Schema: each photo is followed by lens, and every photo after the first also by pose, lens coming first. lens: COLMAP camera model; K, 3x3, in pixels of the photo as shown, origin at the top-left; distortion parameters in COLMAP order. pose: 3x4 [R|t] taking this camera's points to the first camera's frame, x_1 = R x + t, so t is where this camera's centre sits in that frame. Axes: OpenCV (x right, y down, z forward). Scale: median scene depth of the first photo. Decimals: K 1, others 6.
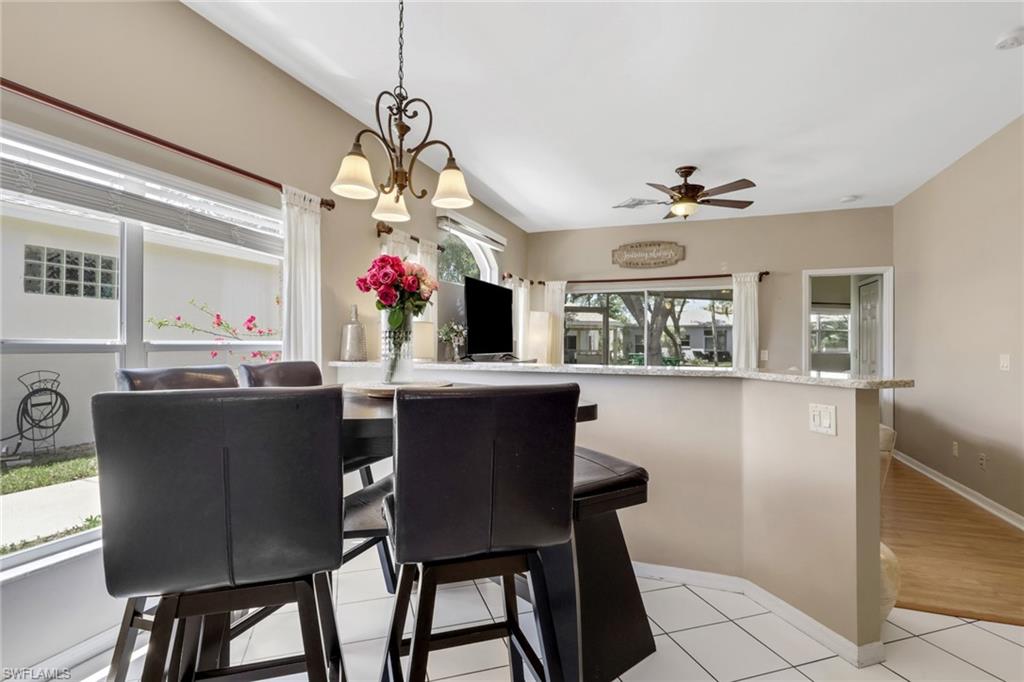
lens RADIAL K [[506.3, 0, 512.0], [0, 506.3, 341.0], [0, 0, 1]] dist [0.000130, 0.000106]
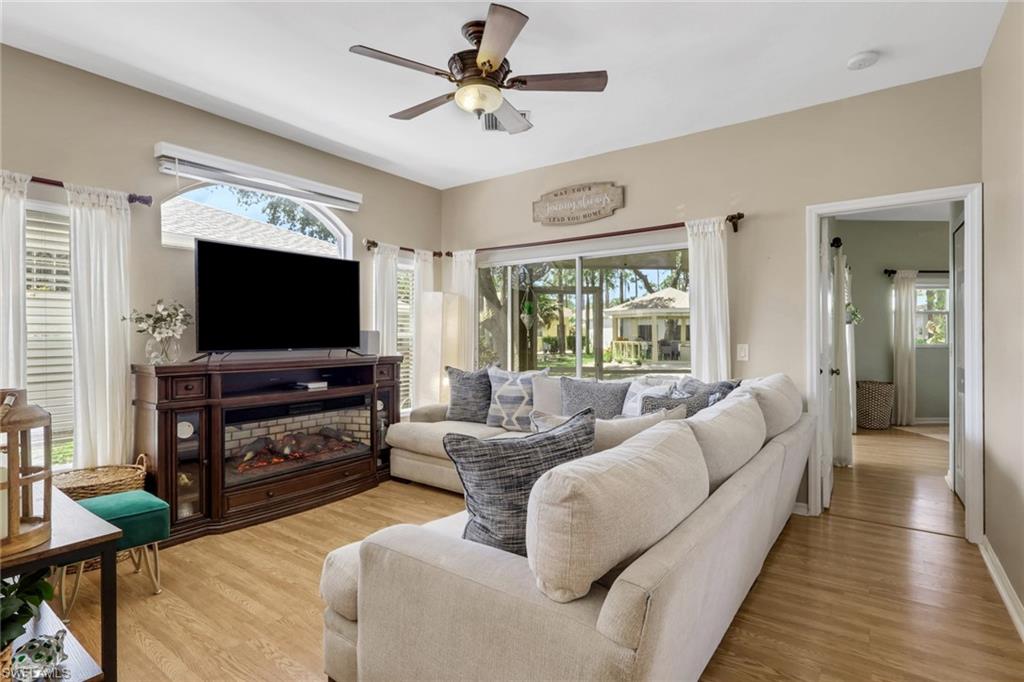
lens RADIAL K [[500.2, 0, 512.3], [0, 500.2, 334.8], [0, 0, 1]] dist [-0.000327, 0.000037]
pose [[0.960390, -0.002628, -0.278645, 0.410958], [0.003972, 0.999983, 0.004260, 0.003299], [0.278630, -0.005198, 0.960385, 0.357222]]
